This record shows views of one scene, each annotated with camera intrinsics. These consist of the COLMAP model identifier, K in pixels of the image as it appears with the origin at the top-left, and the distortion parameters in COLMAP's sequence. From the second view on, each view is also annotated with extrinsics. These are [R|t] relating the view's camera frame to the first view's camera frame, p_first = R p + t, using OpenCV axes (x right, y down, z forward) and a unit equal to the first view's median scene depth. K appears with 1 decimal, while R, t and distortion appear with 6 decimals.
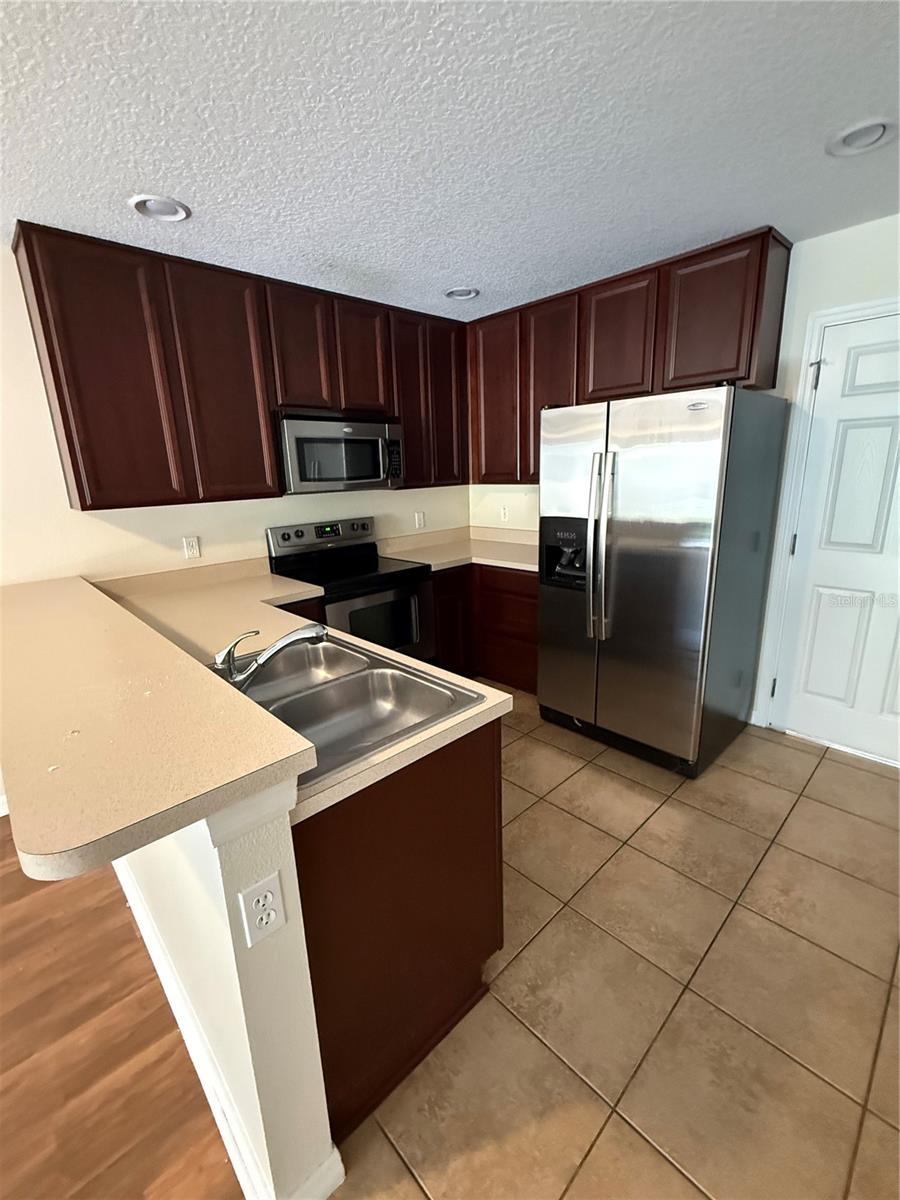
lens RADIAL K [[516.4, 0, 447.9], [0, 516.4, 600.0], [0, 0, 1]] dist [0.001231, 0.000047]
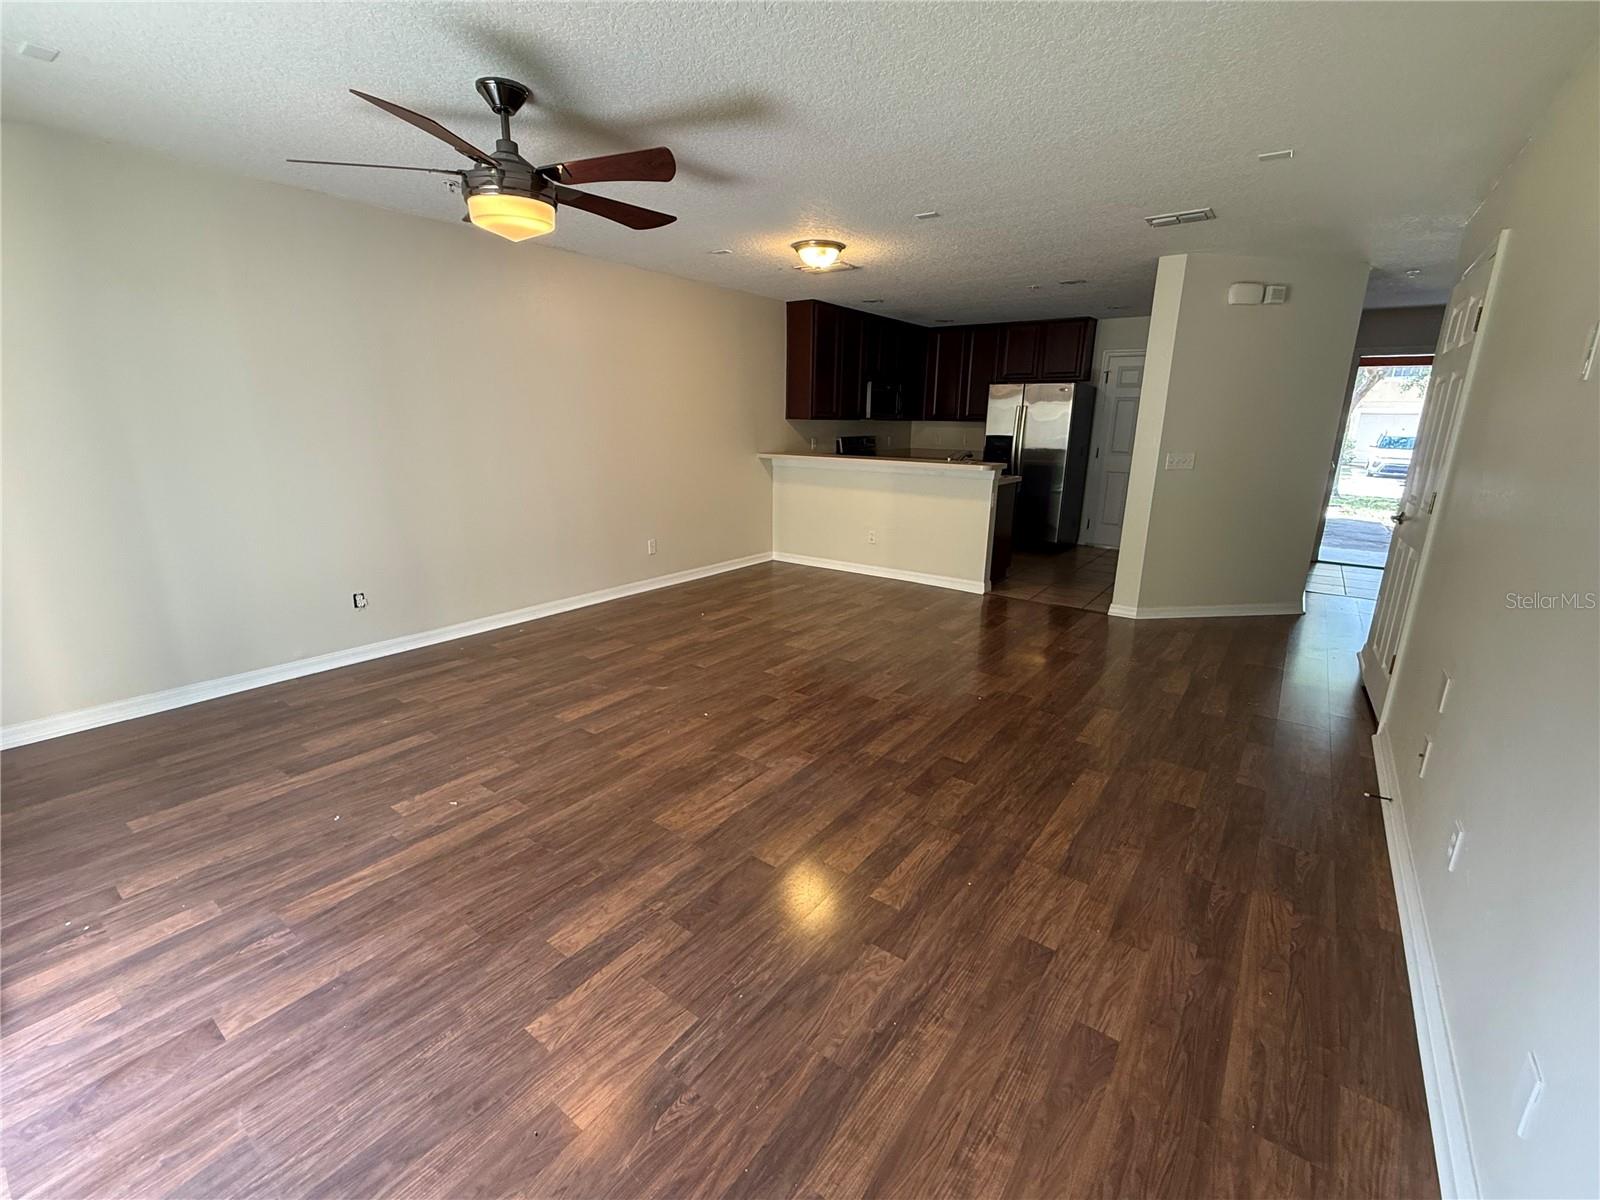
lens RADIAL K [[688.6, 0, 801.2], [0, 688.6, 601.7], [0, 0, 1]] dist [0.001231, 0.000047]
pose [[0.981377, -0.002850, 0.192070, -1.167854], [0.001177, 0.999960, 0.008820, 0.514545], [-0.192088, -0.008429, 0.981342, -1.688272]]
